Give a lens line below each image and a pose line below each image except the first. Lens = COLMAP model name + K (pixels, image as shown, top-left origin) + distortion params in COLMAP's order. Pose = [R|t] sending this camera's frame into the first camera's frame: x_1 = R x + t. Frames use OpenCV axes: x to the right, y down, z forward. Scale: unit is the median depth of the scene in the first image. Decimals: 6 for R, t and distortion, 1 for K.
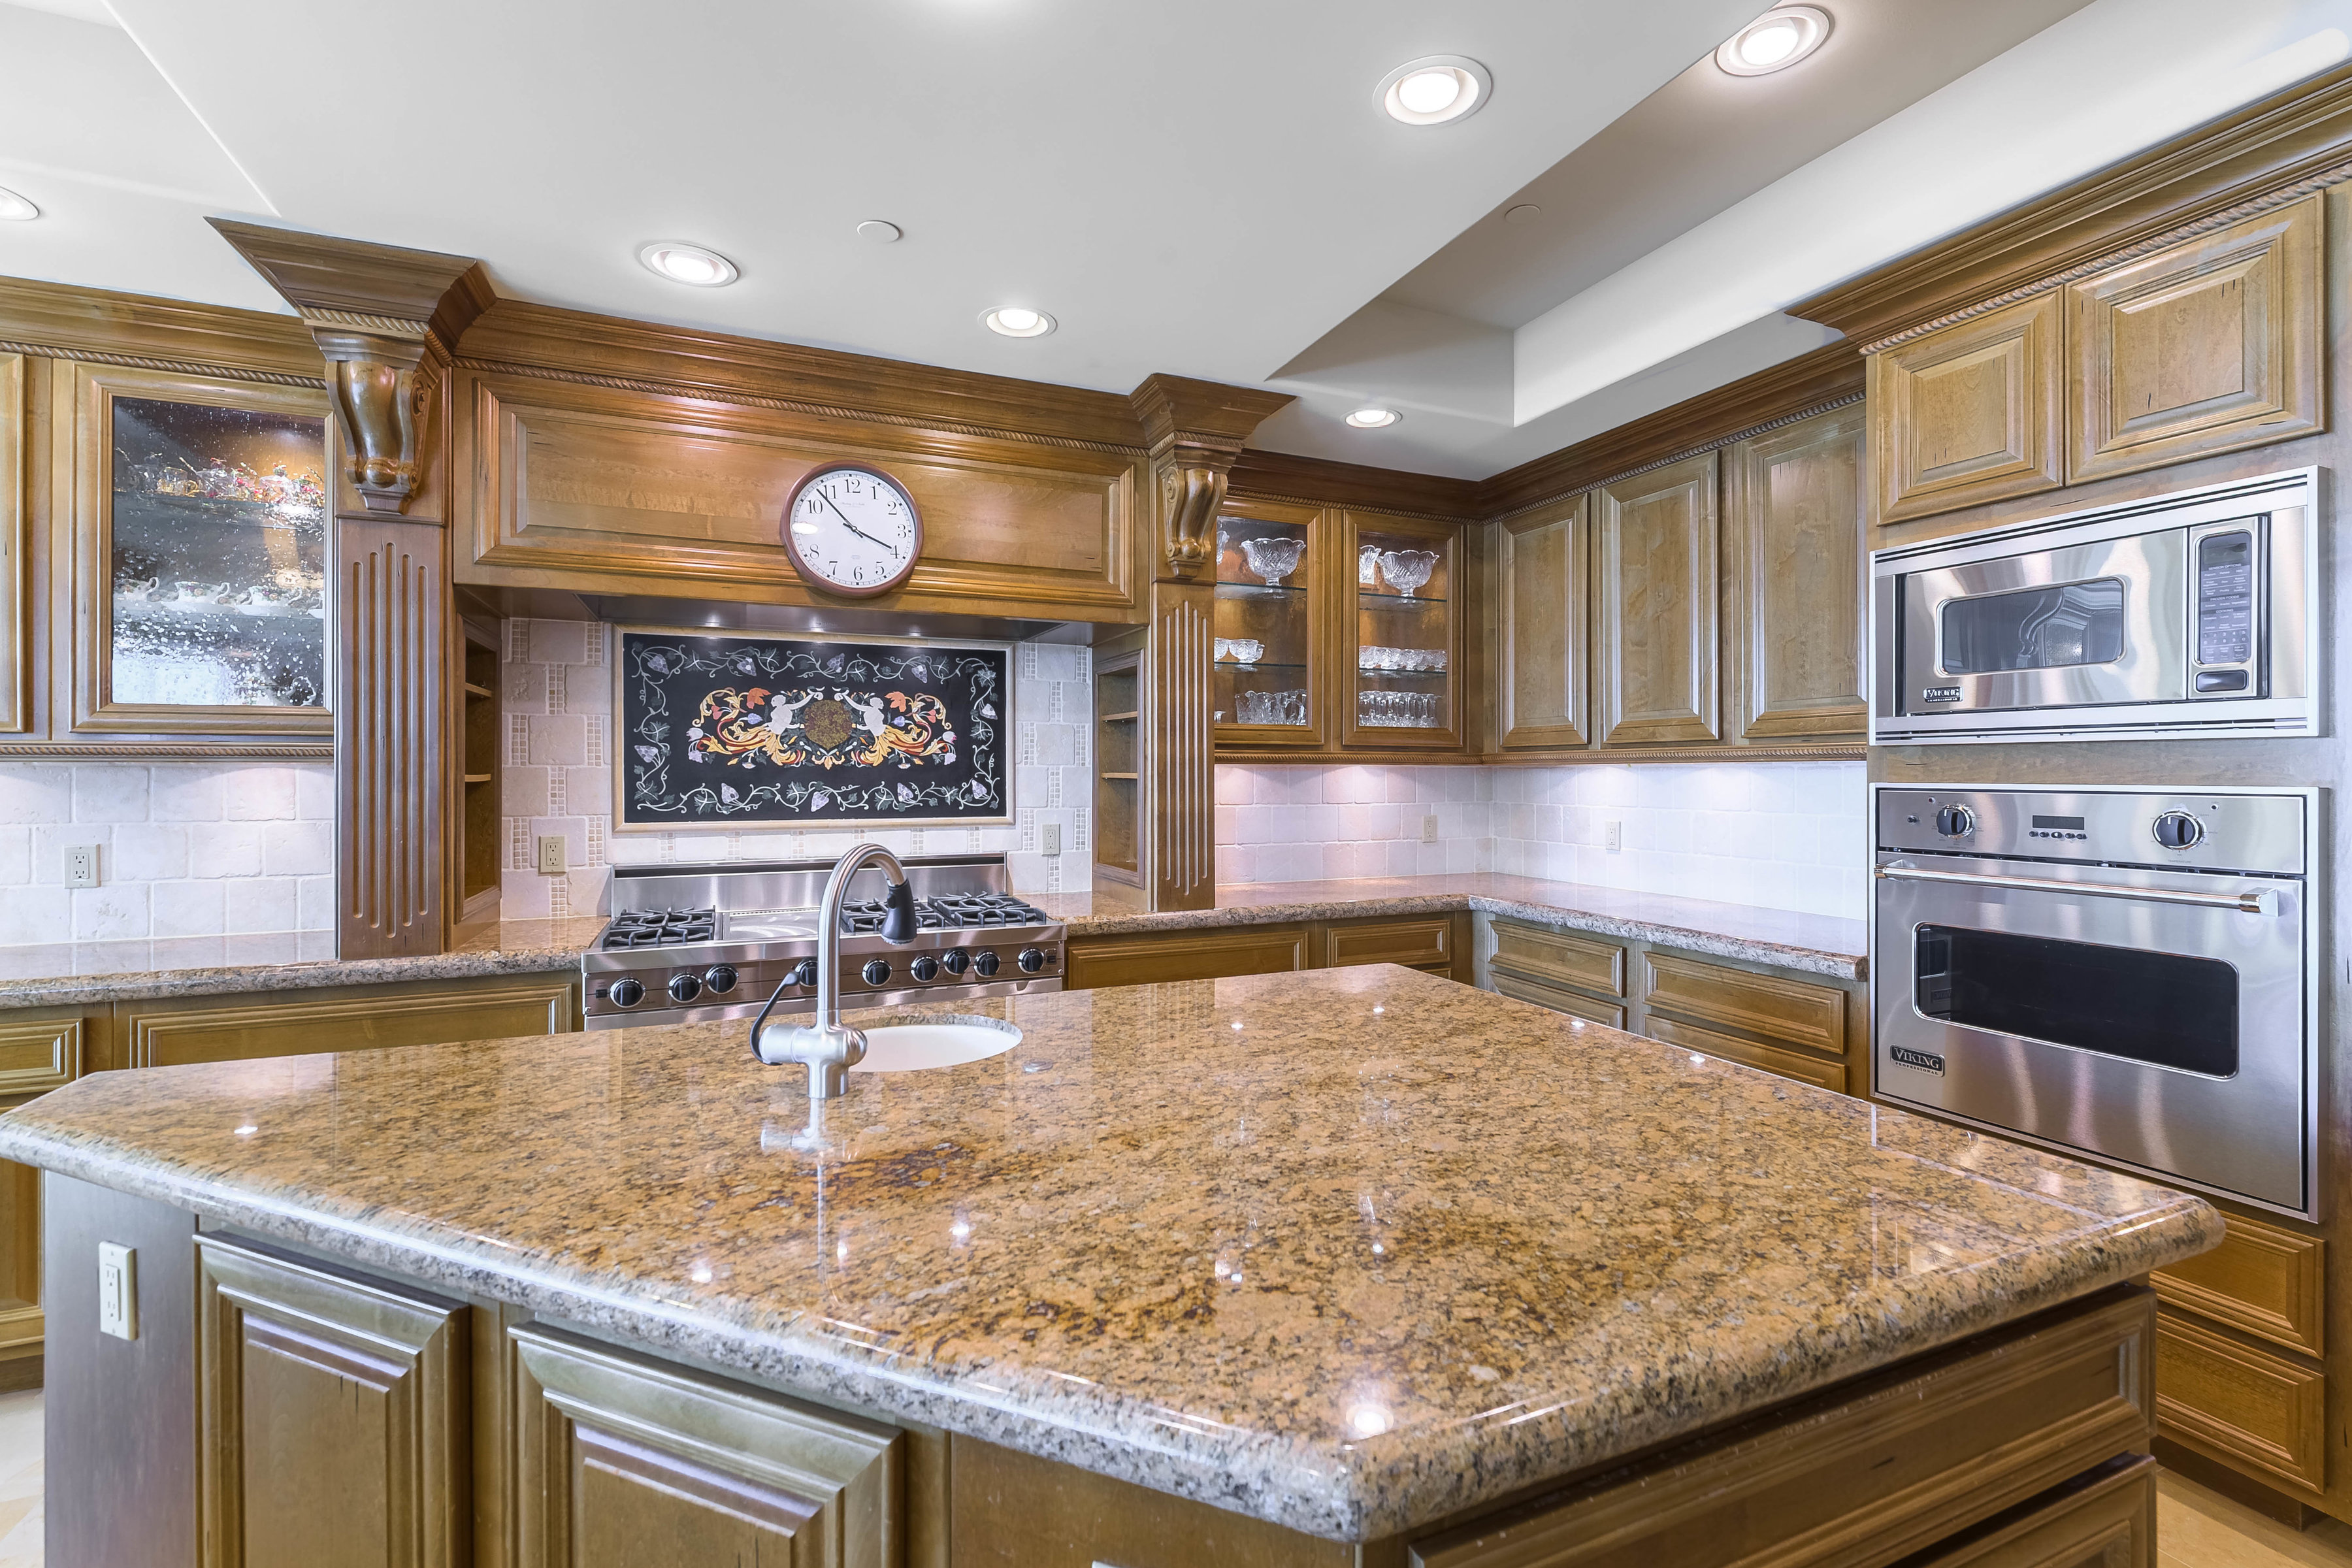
lens RADIAL K [[1040.8, 0, 1189.8], [0, 1040.8, 773.1], [0, 0, 1]] dist [-0.002731, -0.000326]
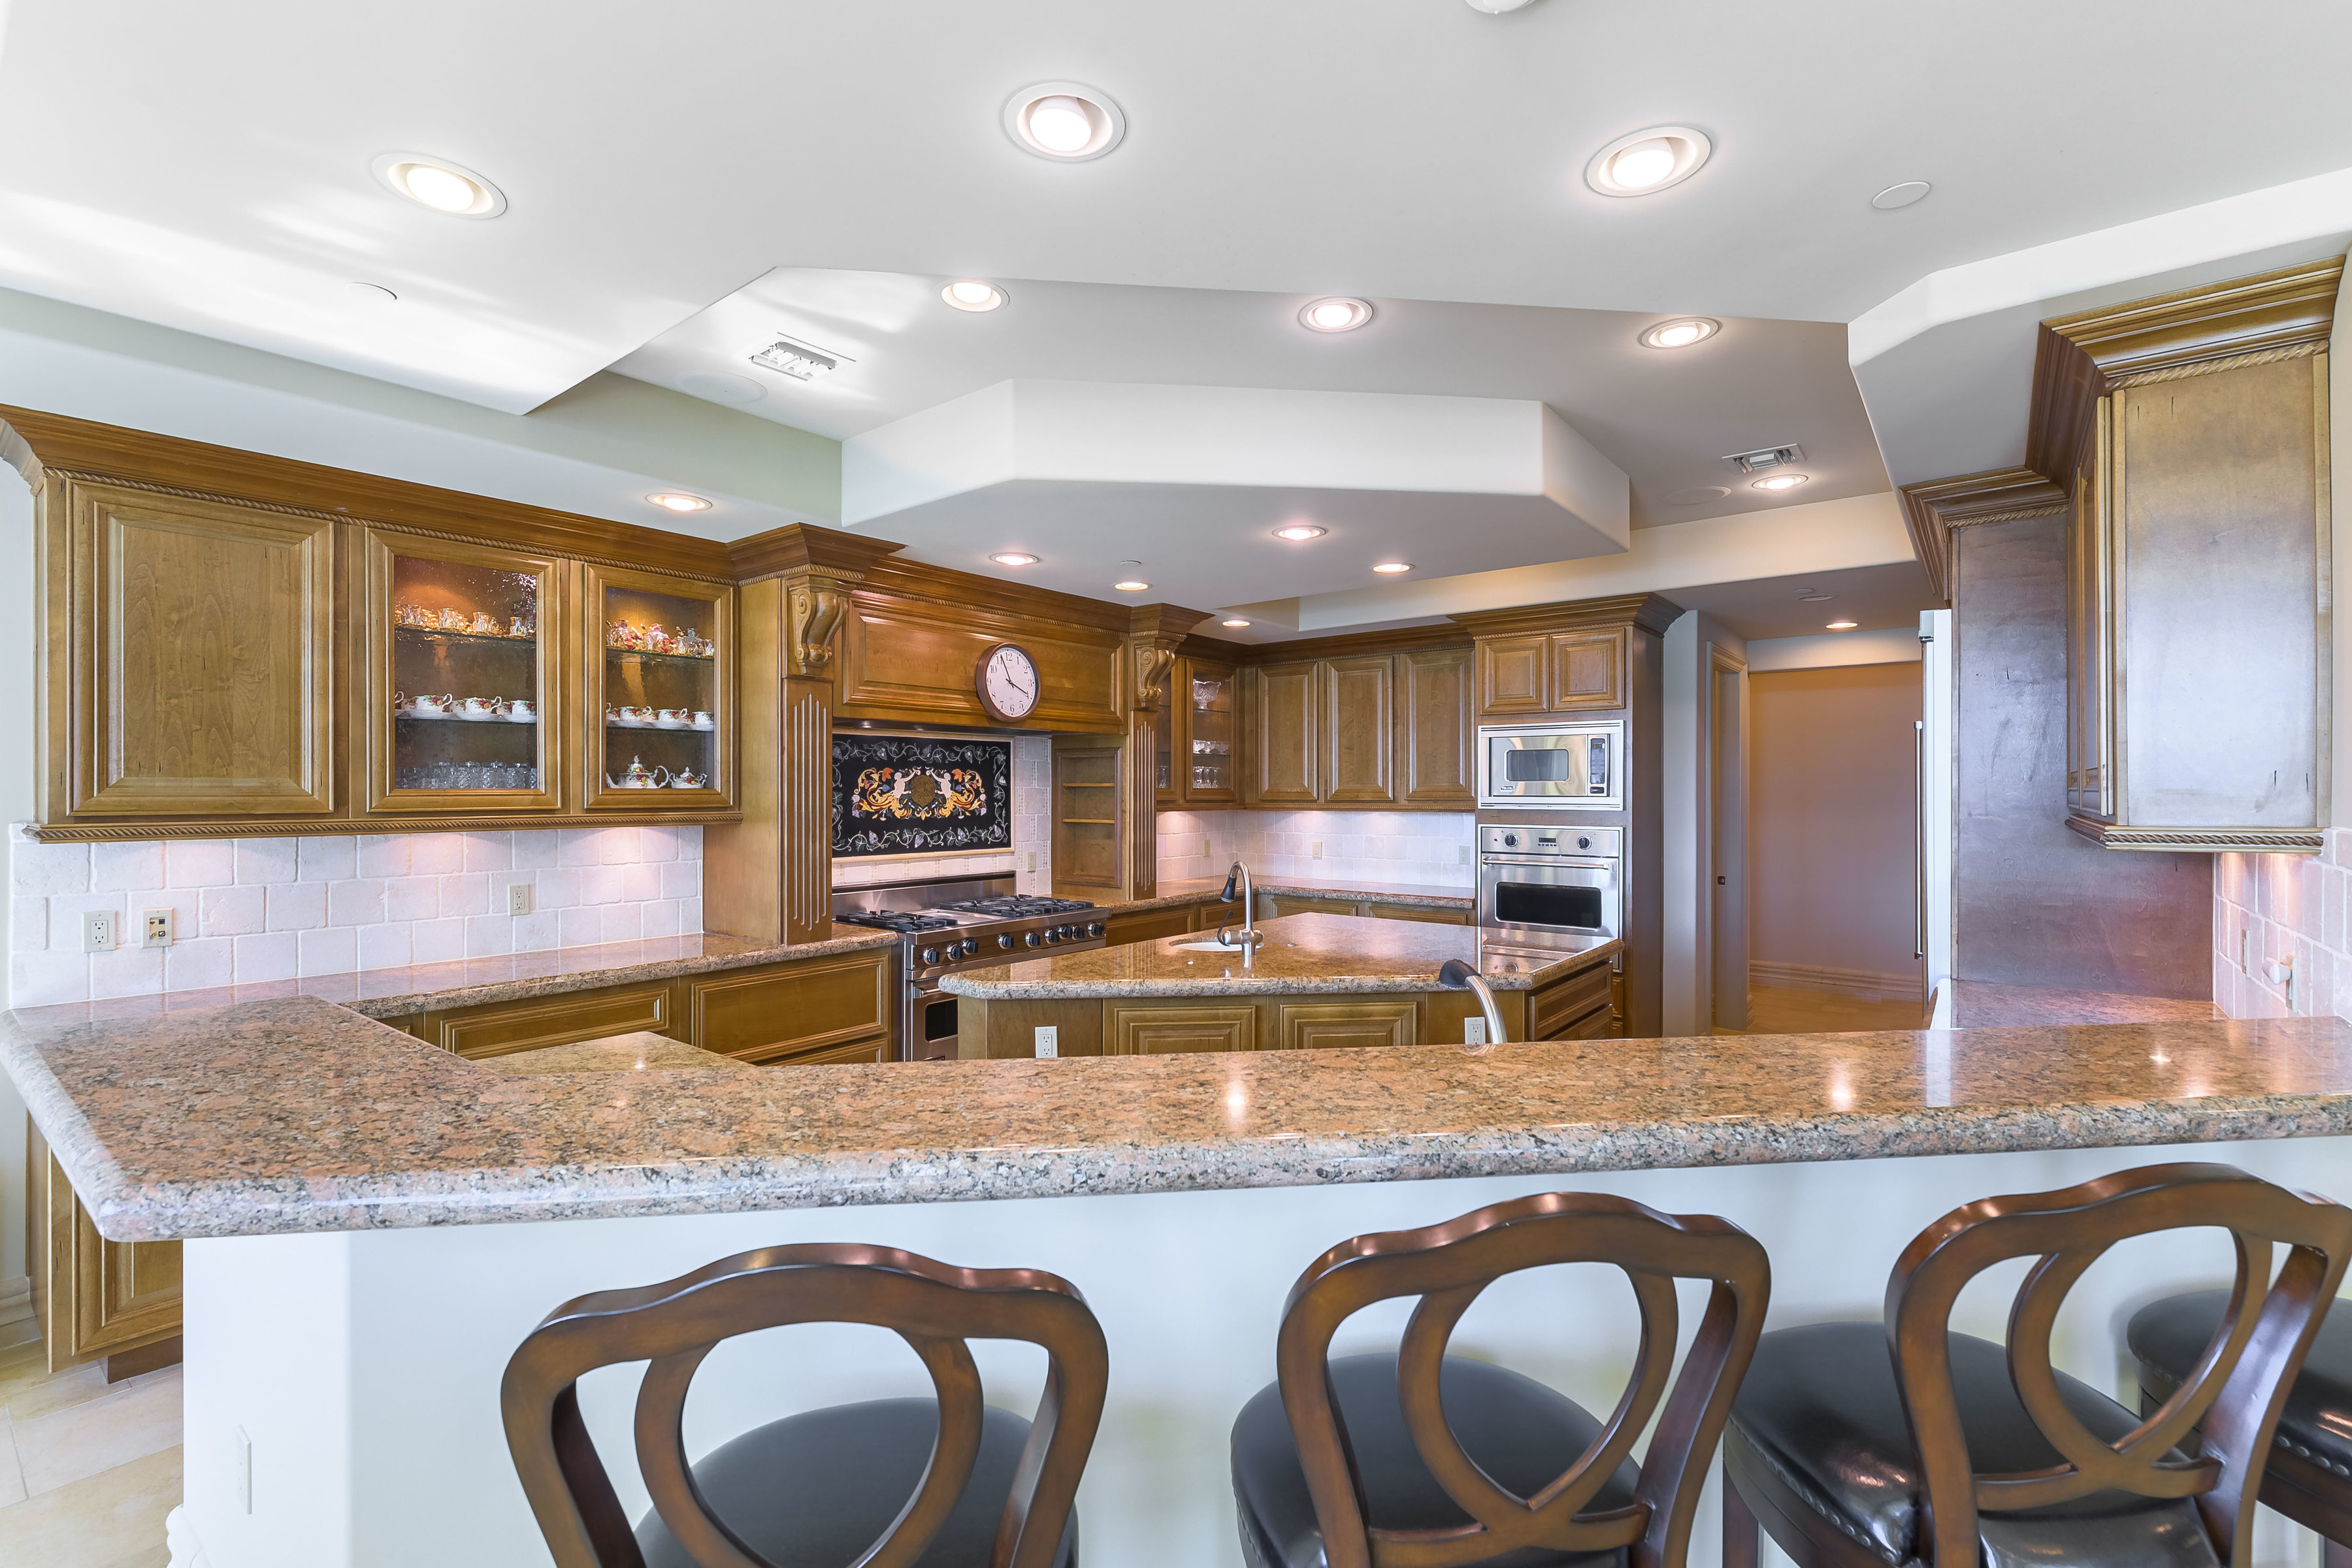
lens RADIAL K [[1040.8, 0, 1173.7], [0, 1040.8, 798.5], [0, 0, 1]] dist [-0.002731, -0.000326]
pose [[0.885049, -0.003857, 0.465481, -0.748276], [0.000782, 0.999977, 0.006798, -0.046400], [-0.465496, -0.005652, 0.885032, -0.542466]]
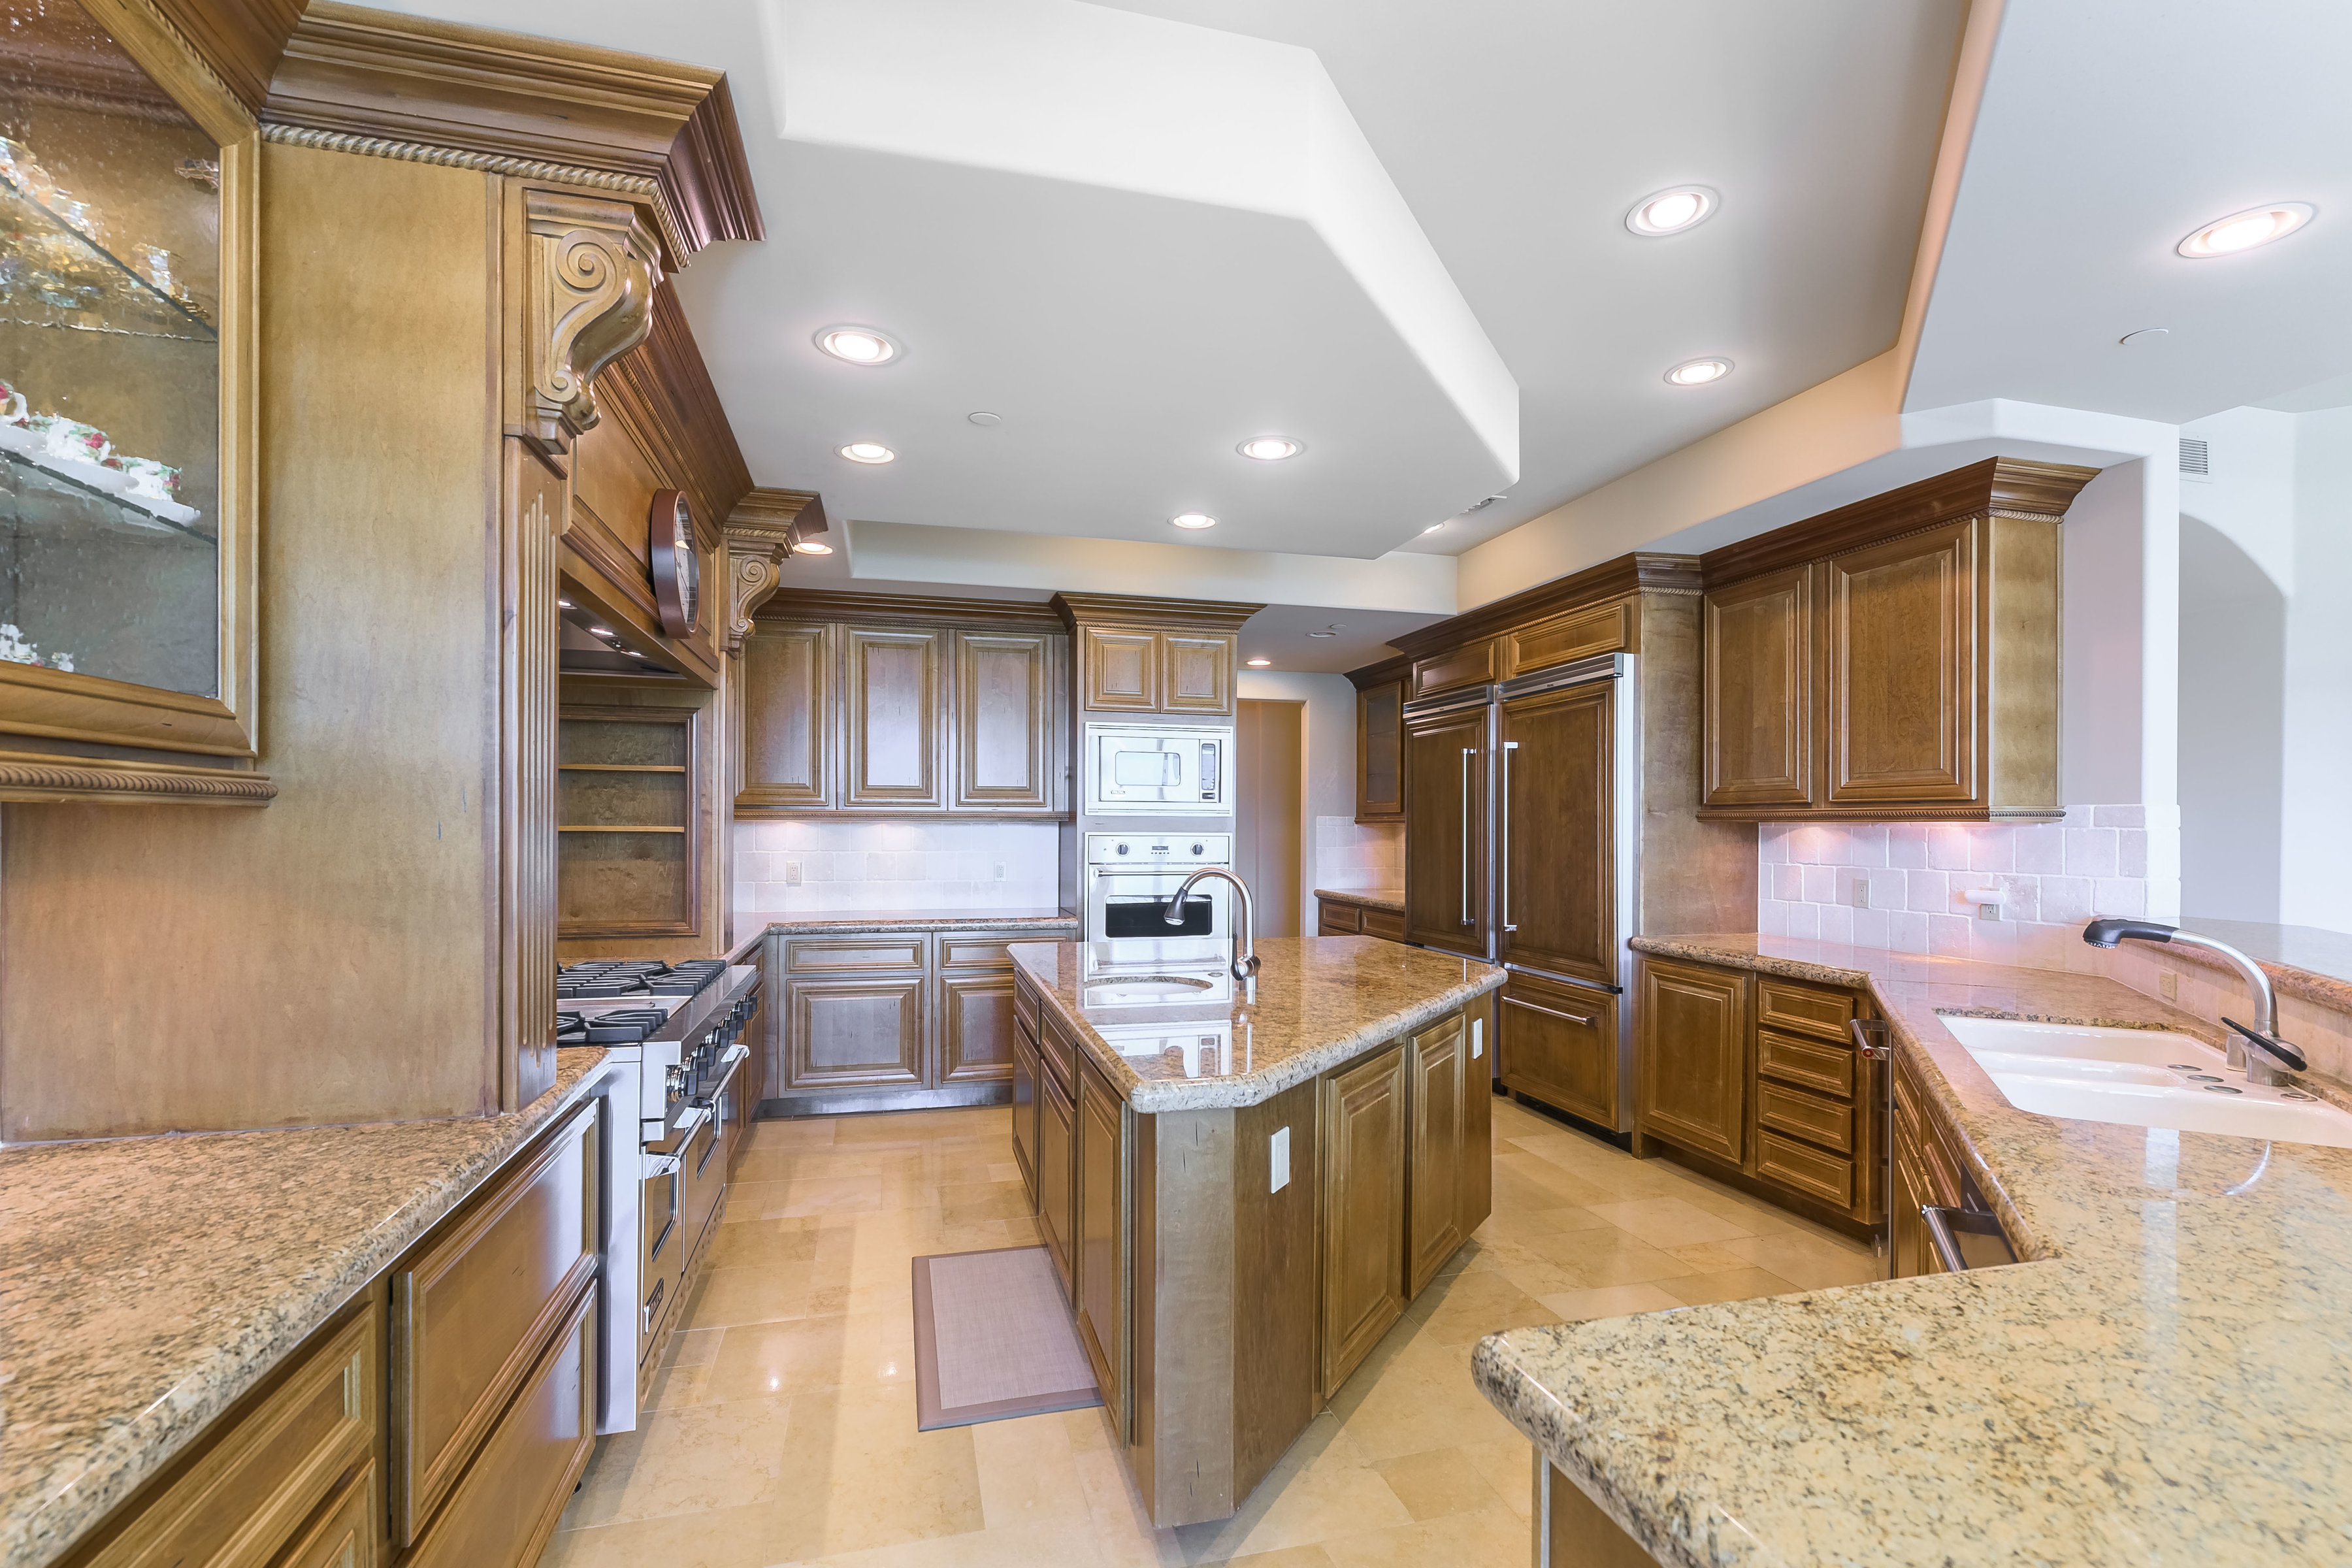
lens RADIAL K [[1040.8, 0, 1171.5], [0, 1040.8, 821.9], [0, 0, 1]] dist [-0.002731, -0.000326]
pose [[0.156015, 0.007146, 0.987729, -1.005062], [-0.003280, 0.999972, -0.006716, 0.000745], [-0.987749, -0.002192, 0.156034, 0.351733]]
